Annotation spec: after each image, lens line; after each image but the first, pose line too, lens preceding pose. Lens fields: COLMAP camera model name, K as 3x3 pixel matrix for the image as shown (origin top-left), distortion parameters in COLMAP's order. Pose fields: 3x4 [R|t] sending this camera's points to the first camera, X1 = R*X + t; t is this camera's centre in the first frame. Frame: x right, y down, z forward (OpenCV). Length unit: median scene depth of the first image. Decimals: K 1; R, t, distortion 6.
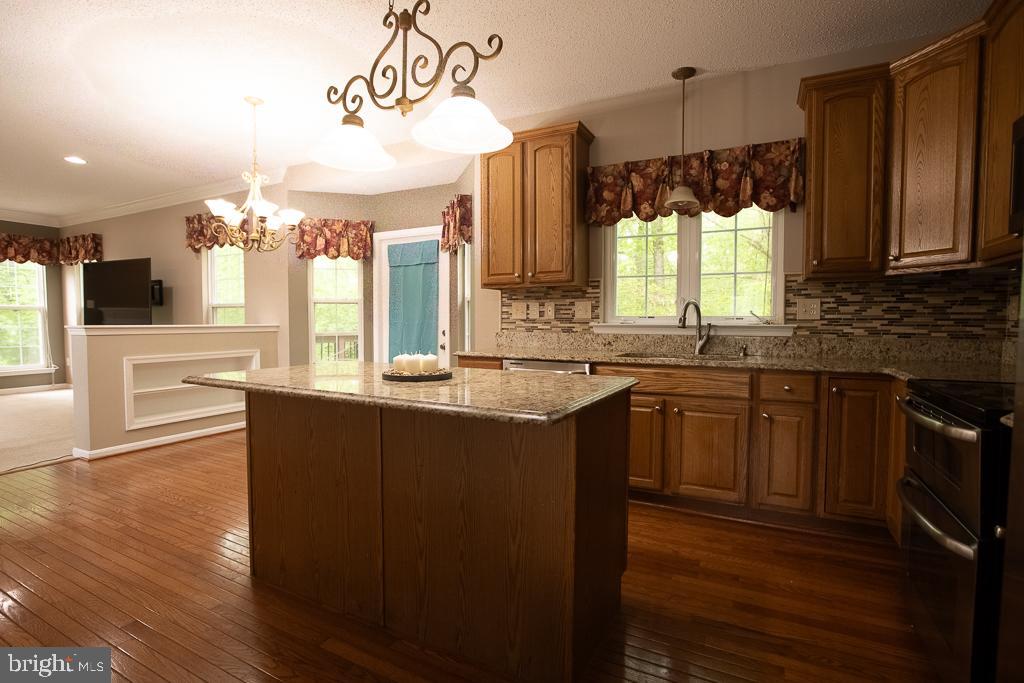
lens RADIAL K [[494.4, 0, 515.8], [0, 494.4, 343.4], [0, 0, 1]] dist [-0.046042, 0.016299]
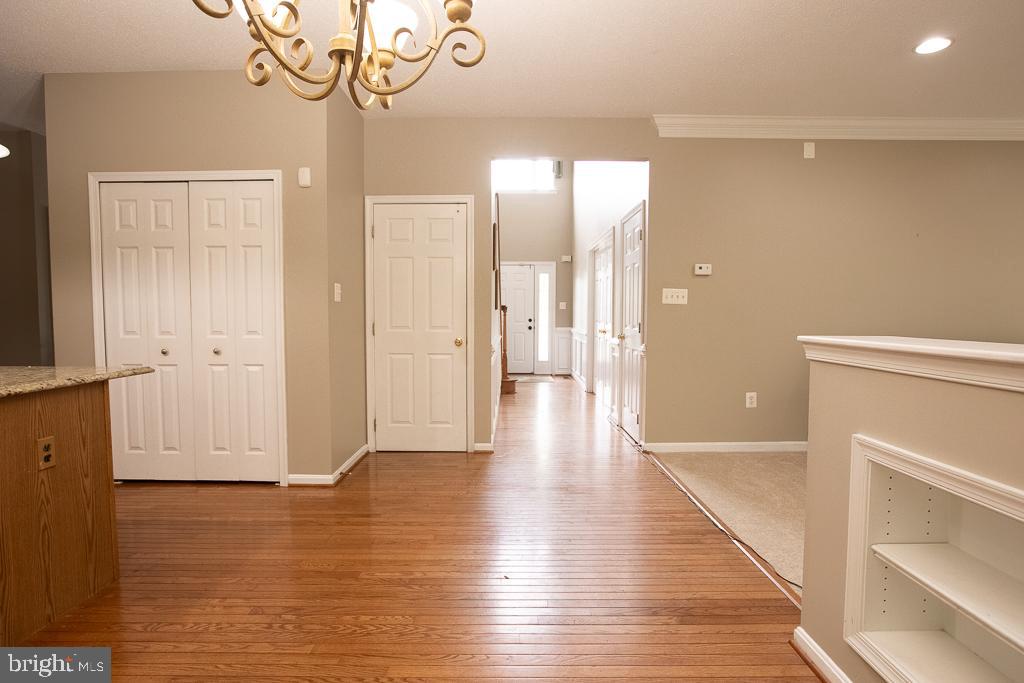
lens RADIAL K [[520.5, 0, 512.0], [0, 520.5, 341.5], [0, 0, 1]] dist [-0.025110, 0.001211]
pose [[-0.888875, 0.019290, -0.457744, -0.445698], [-0.026399, 0.995297, 0.093206, -0.067516], [0.457389, 0.094932, -0.884185, 1.258607]]
